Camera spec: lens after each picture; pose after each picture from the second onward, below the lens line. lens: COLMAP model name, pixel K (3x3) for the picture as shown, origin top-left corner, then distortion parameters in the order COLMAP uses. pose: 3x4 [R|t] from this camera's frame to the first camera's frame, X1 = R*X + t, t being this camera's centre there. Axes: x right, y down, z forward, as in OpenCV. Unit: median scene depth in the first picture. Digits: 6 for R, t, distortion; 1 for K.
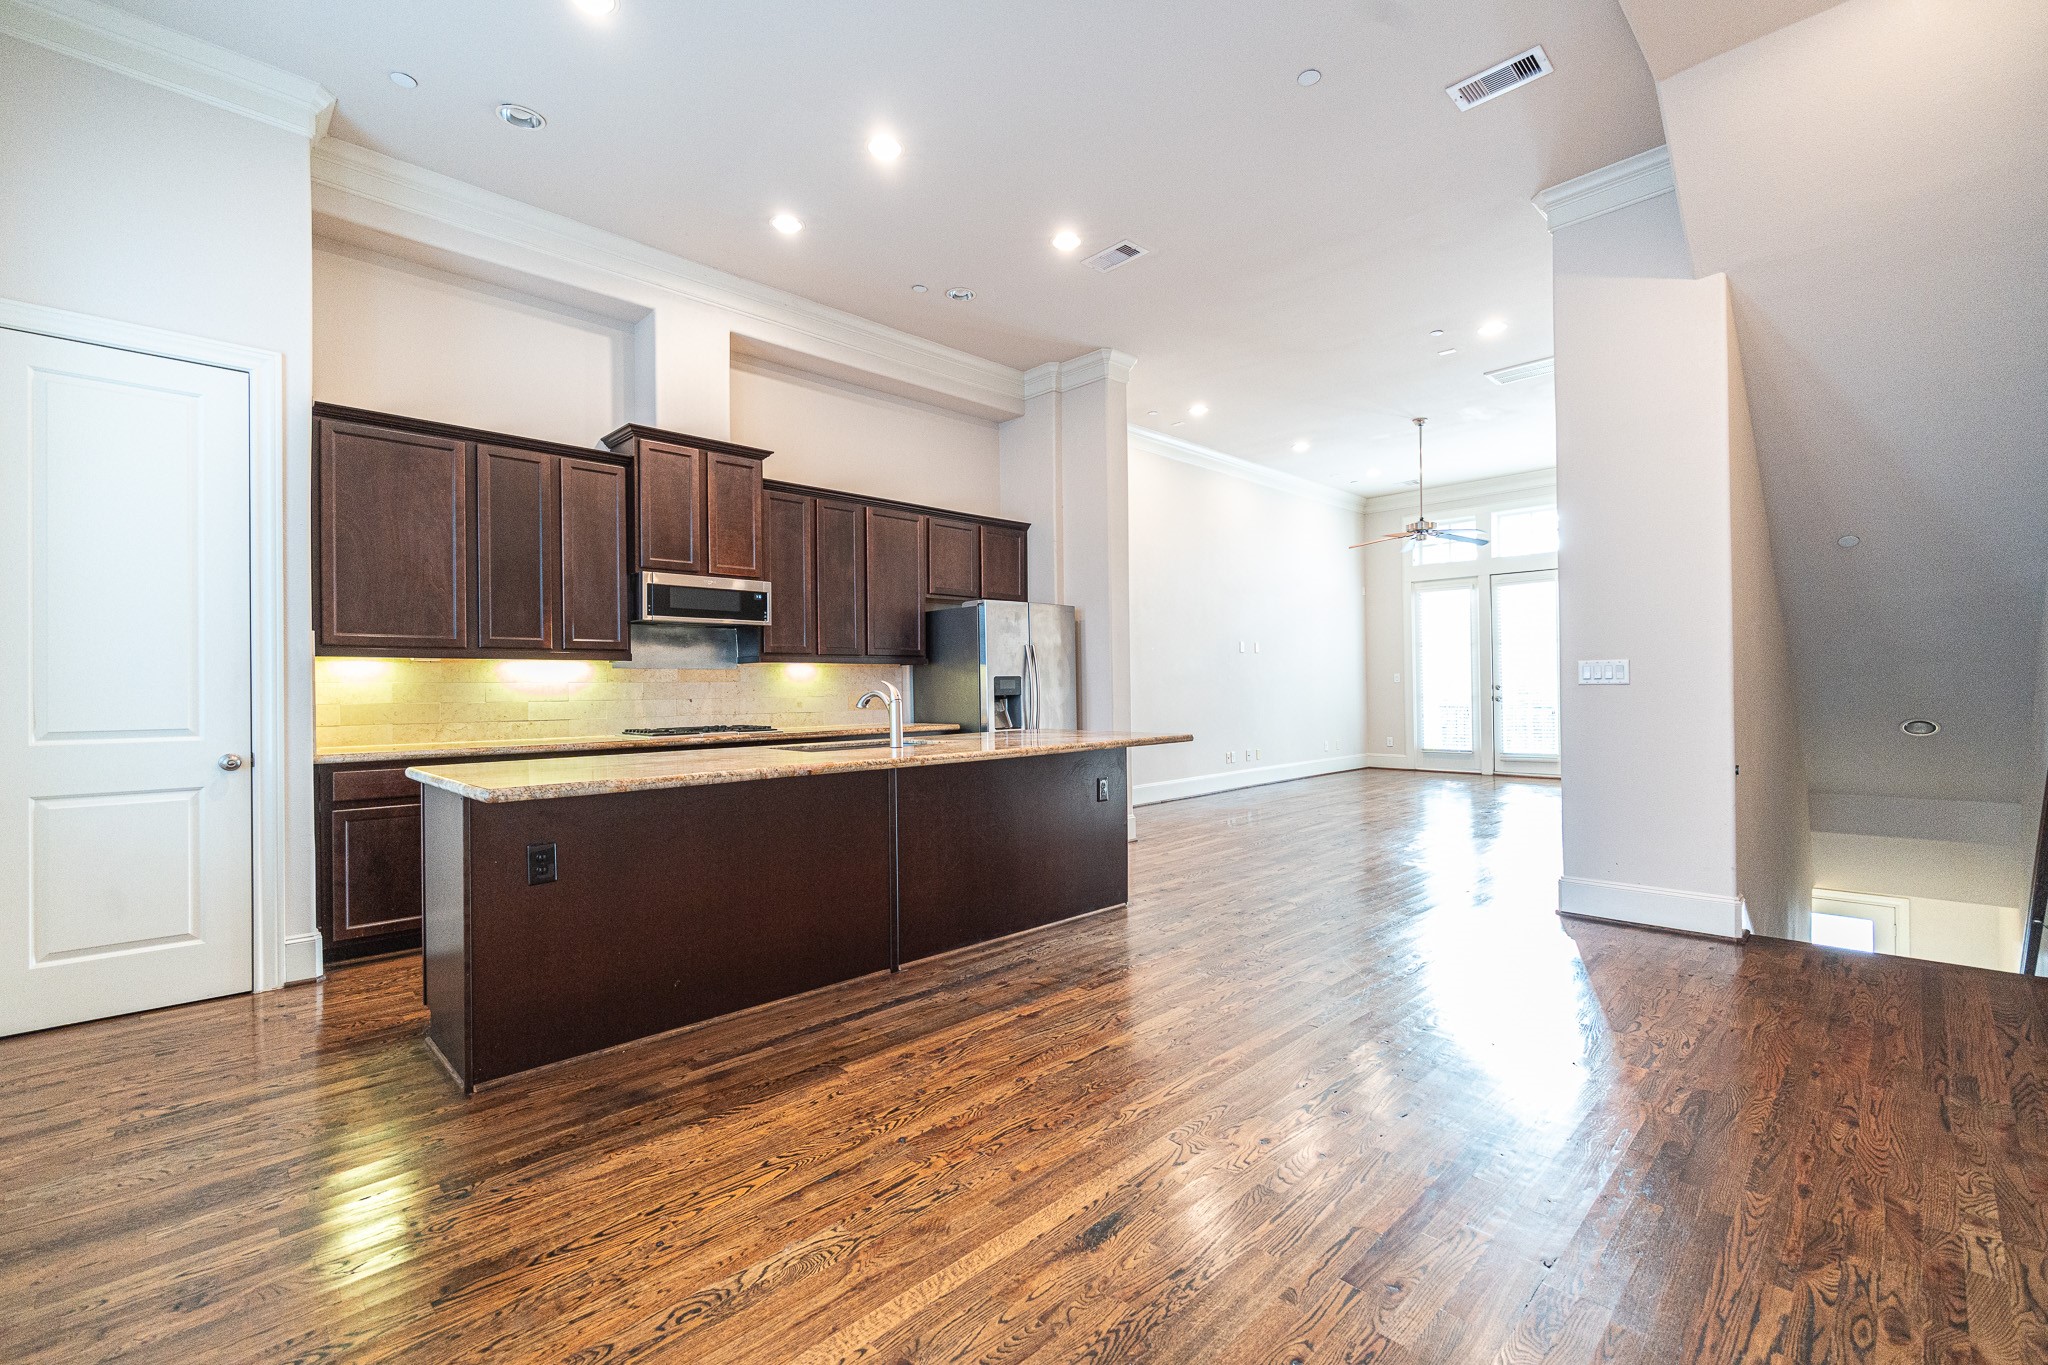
lens RADIAL K [[873.0, 0, 1024.0], [0, 873.0, 682.5], [0, 0, 1]] dist [0.000742, 0.000176]
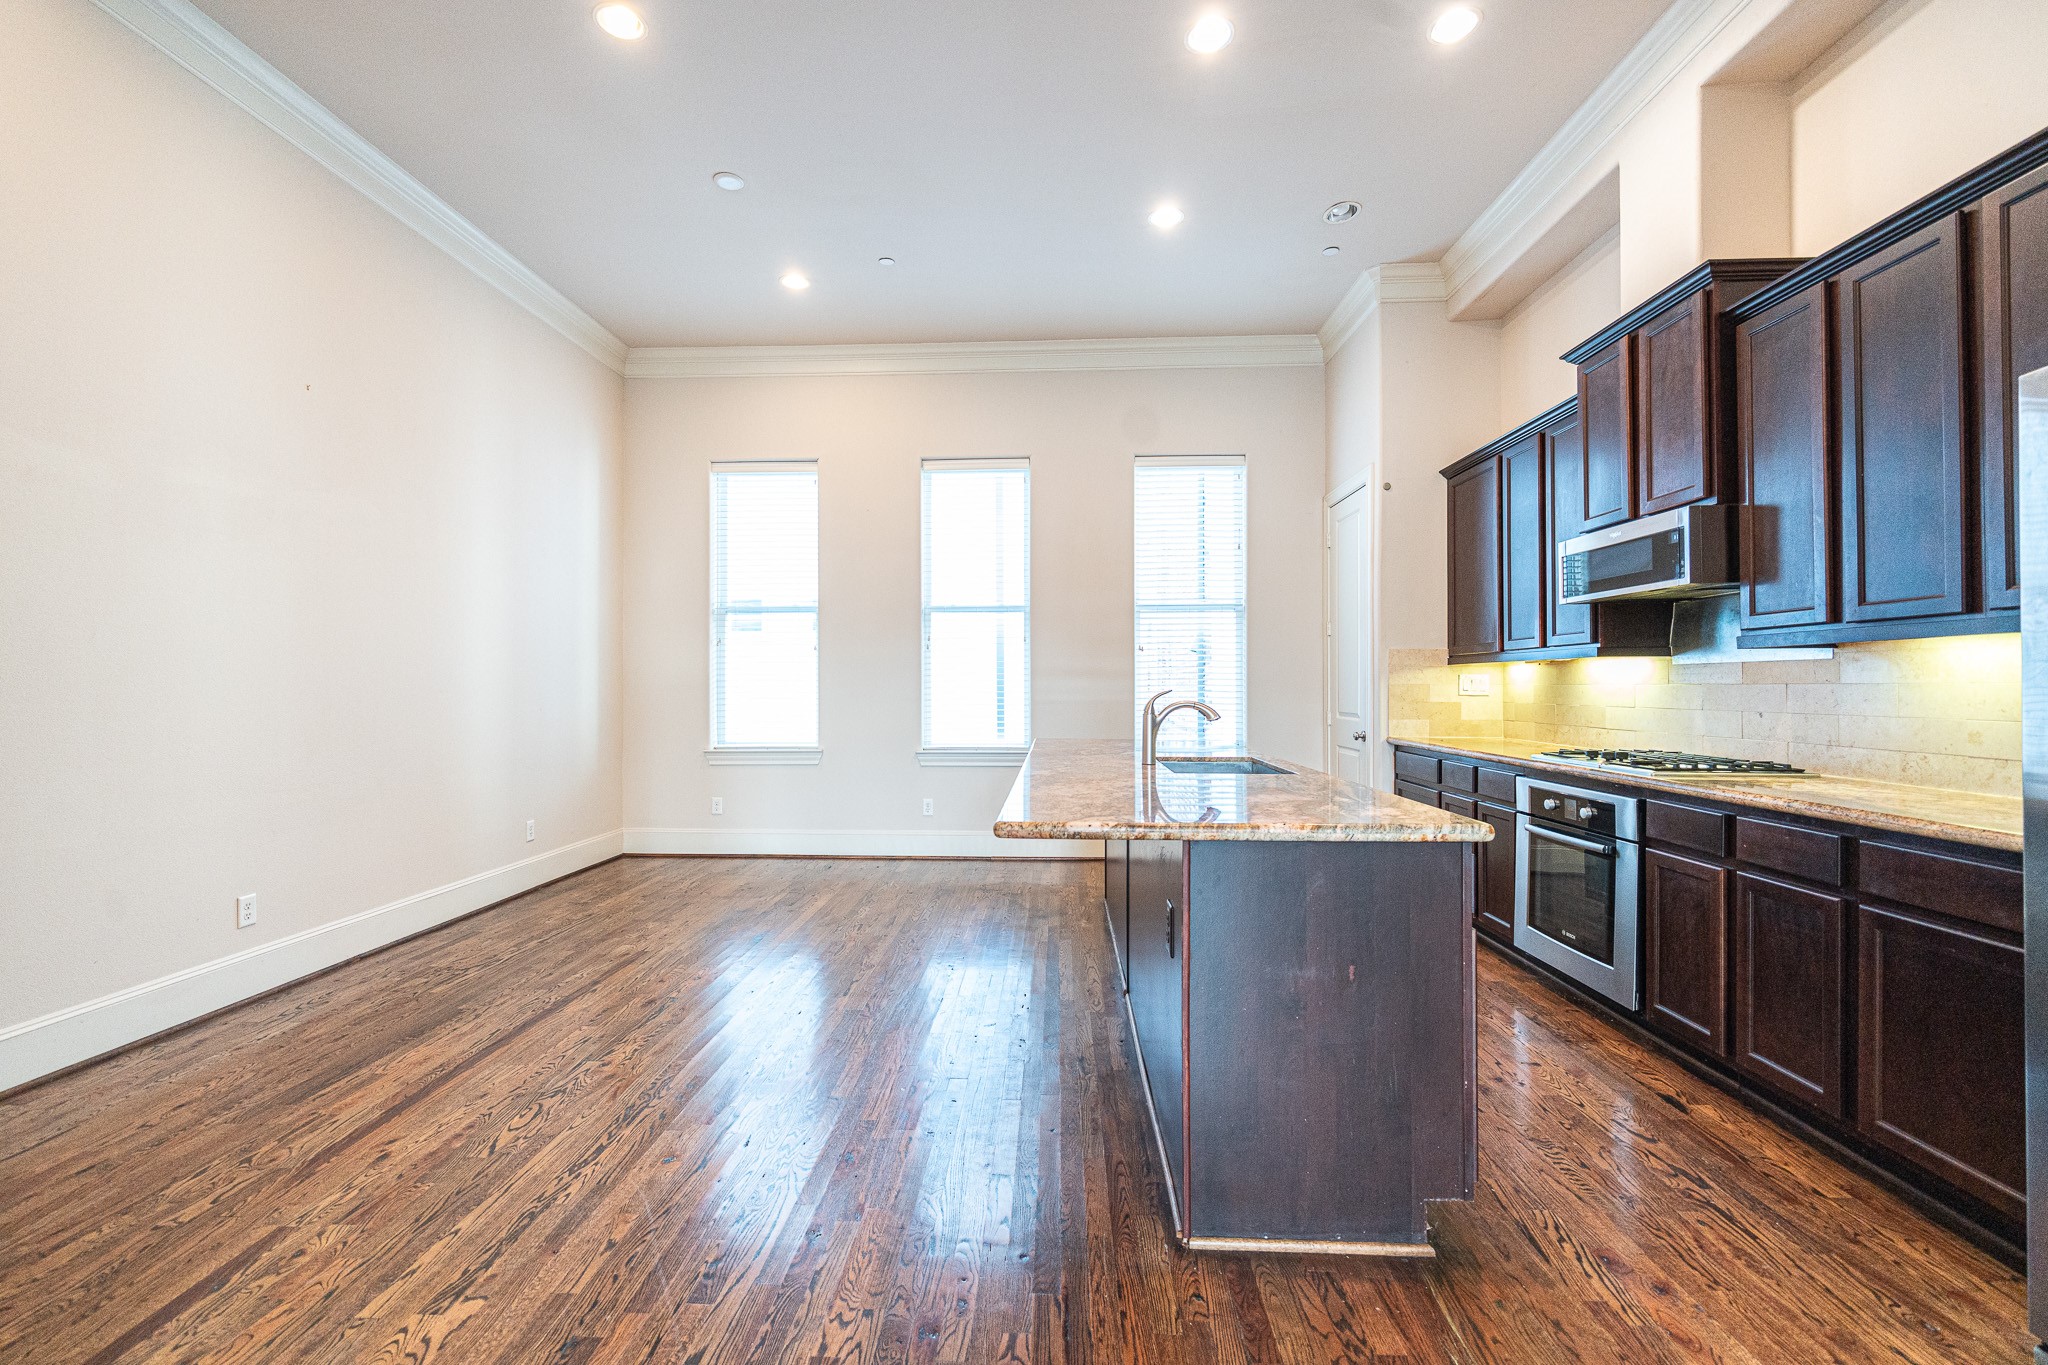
lens RADIAL K [[873.0, 0, 1024.0], [0, 873.0, 682.5], [0, 0, 1]] dist [0.000742, 0.000176]
pose [[-0.729871, 0.009925, -0.683513, 0.403948], [0.014856, 0.999889, -0.001346, -0.008277], [0.683424, -0.011137, -0.729937, 1.125567]]
